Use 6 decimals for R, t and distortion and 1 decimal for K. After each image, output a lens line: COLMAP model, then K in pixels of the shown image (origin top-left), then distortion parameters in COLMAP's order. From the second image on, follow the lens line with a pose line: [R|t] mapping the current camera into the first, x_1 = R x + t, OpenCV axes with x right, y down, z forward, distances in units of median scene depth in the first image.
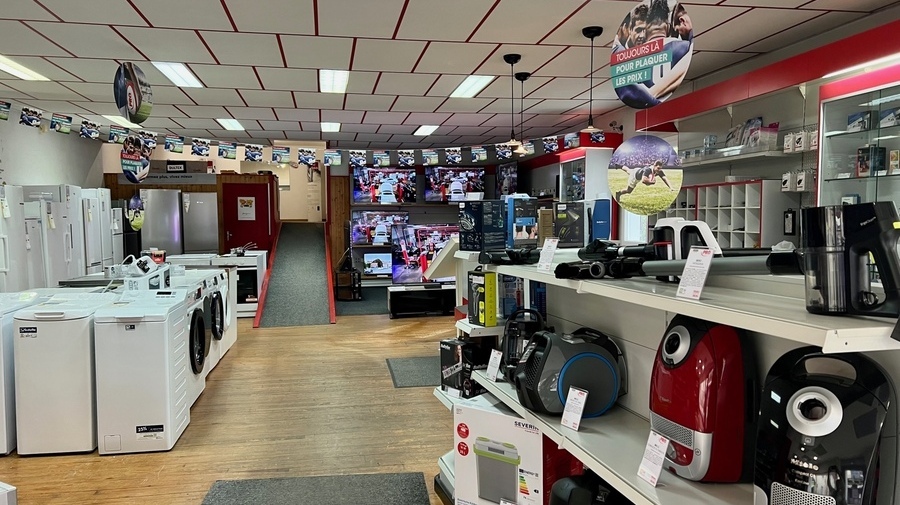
lens RADIAL K [[675.4, 0, 450.5], [0, 675.4, 253.5], [0, 0, 1]] dist [0.046049, -0.037097]
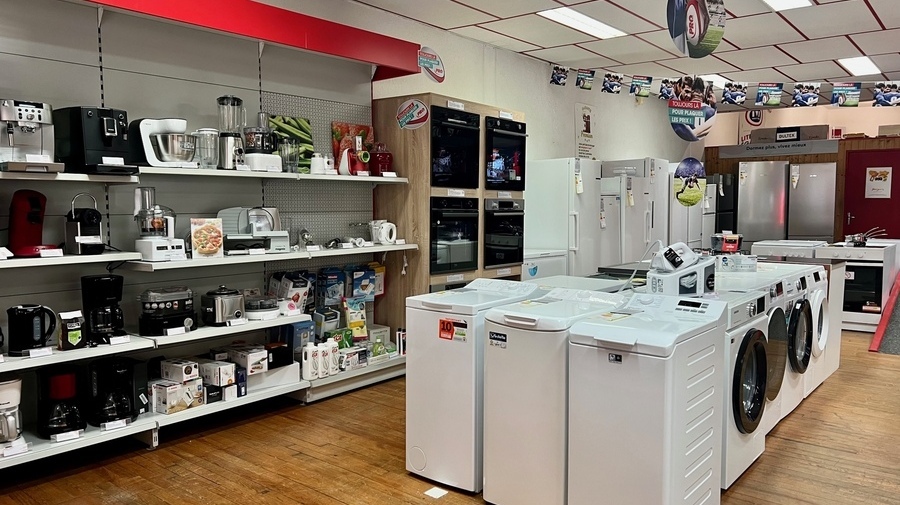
lens RADIAL K [[675.4, 0, 447.0], [0, 675.4, 257.4], [0, 0, 1]] dist [0.046049, -0.037097]
pose [[0.650386, 0.065954, -0.756736, -0.061274], [-0.041493, 0.997821, 0.051304, -0.004630], [0.758470, -0.001969, 0.651705, 0.270367]]
